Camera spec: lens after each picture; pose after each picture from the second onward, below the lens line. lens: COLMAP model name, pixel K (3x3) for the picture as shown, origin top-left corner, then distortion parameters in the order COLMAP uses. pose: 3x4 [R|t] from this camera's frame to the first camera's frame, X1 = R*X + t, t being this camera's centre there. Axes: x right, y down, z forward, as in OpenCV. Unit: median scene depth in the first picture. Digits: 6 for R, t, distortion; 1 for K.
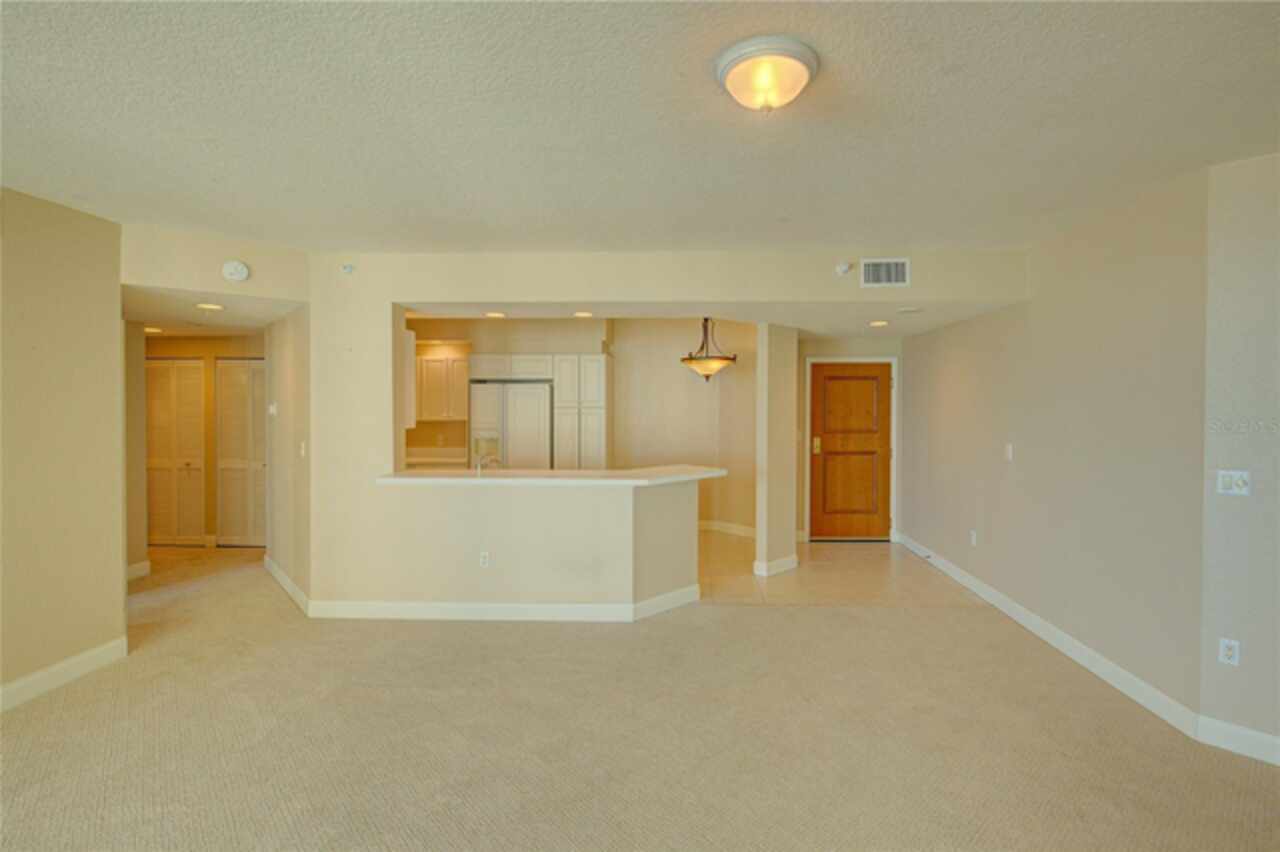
lens RADIAL K [[607.3, 0, 668.2], [0, 607.3, 415.5], [0, 0, 1]] dist [-0.002137, -0.000289]
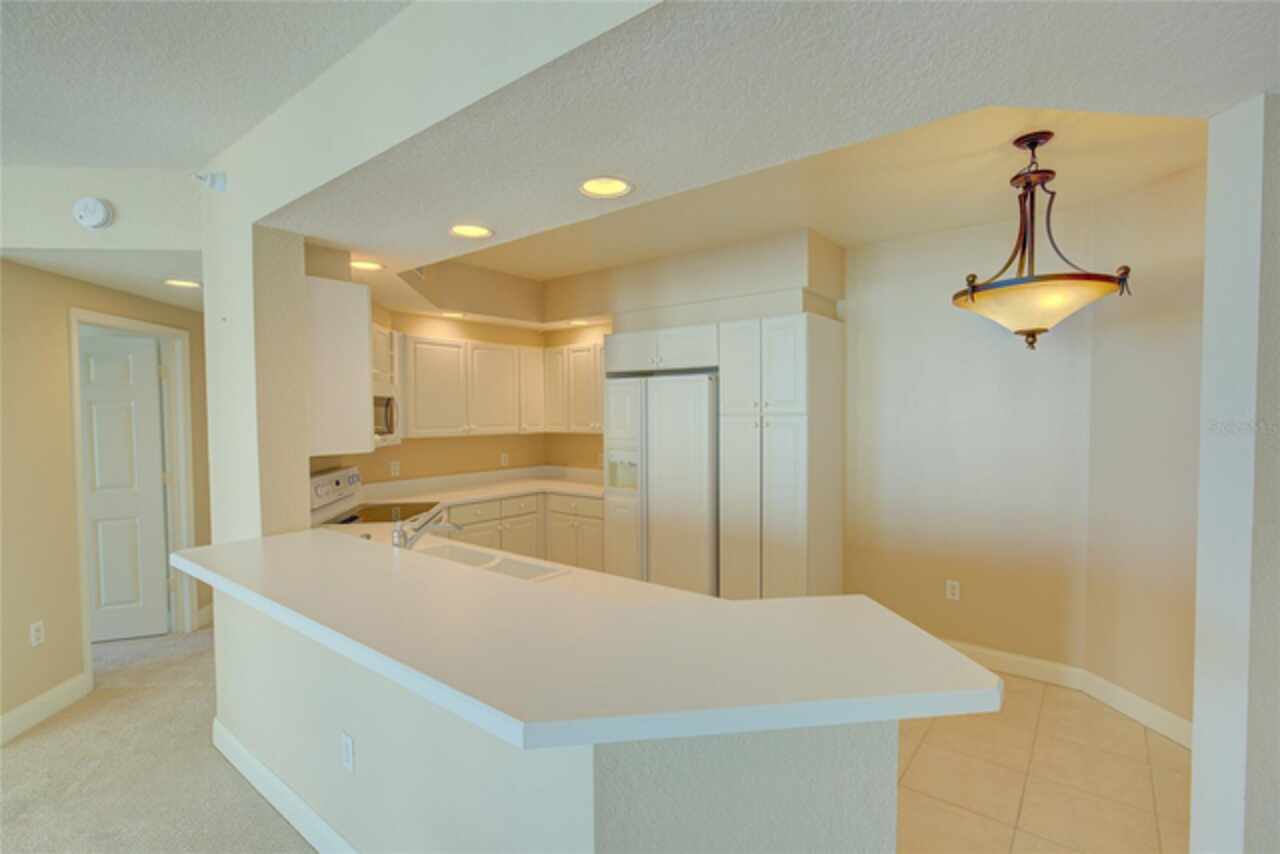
lens RADIAL K [[583.4, 0, 626.0], [0, 583.4, 430.5], [0, 0, 1]] dist [-0.001607, -0.000363]
pose [[0.790892, 0.013196, -0.611813, 0.089578], [-0.002953, 0.999838, 0.017747, -0.008459], [0.611948, -0.012229, 0.790803, 0.555011]]
